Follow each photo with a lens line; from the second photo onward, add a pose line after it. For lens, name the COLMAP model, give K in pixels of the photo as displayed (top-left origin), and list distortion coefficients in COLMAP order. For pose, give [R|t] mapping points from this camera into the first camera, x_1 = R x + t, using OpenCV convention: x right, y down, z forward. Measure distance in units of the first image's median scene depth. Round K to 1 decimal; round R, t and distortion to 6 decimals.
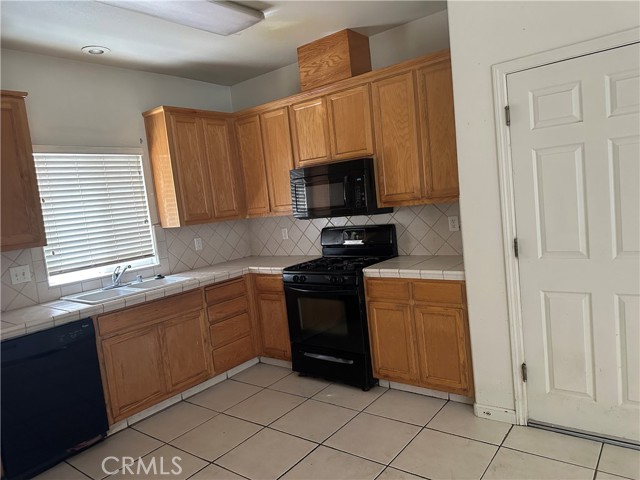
lens RADIAL K [[450.9, 0, 315.6], [0, 450.9, 239.2], [0, 0, 1]] dist [0.116736, -0.177731]
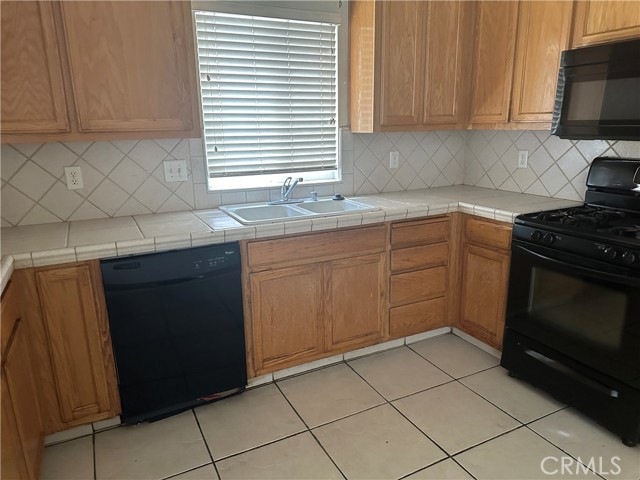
lens RADIAL K [[450.8, 0, 322.6], [0, 450.8, 242.1], [0, 0, 1]] dist [0.114001, -0.140390]
pose [[0.905160, 0.191562, -0.379459, -0.068496], [-0.117441, 0.970650, 0.209870, -0.000754], [0.408525, -0.145402, 0.901091, 0.316610]]
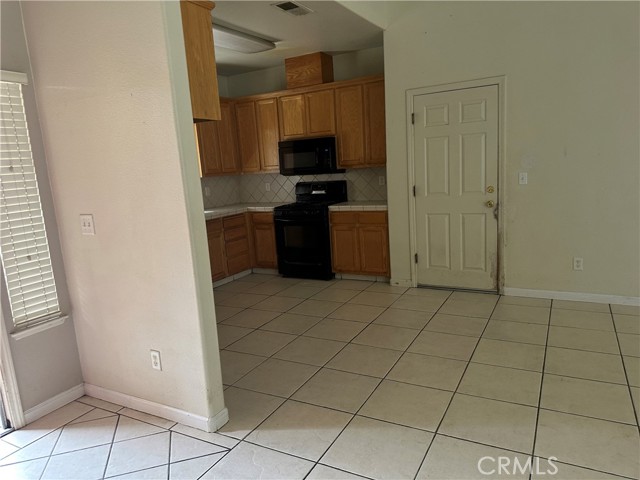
lens RADIAL K [[450.9, 0, 315.6], [0, 450.9, 239.2], [0, 0, 1]] dist [0.116736, -0.177731]
pose [[0.987411, 0.012259, 0.157697, -0.176641], [-0.022145, 0.997887, 0.061085, 0.078255], [-0.156615, -0.063808, 0.985596, -0.545455]]
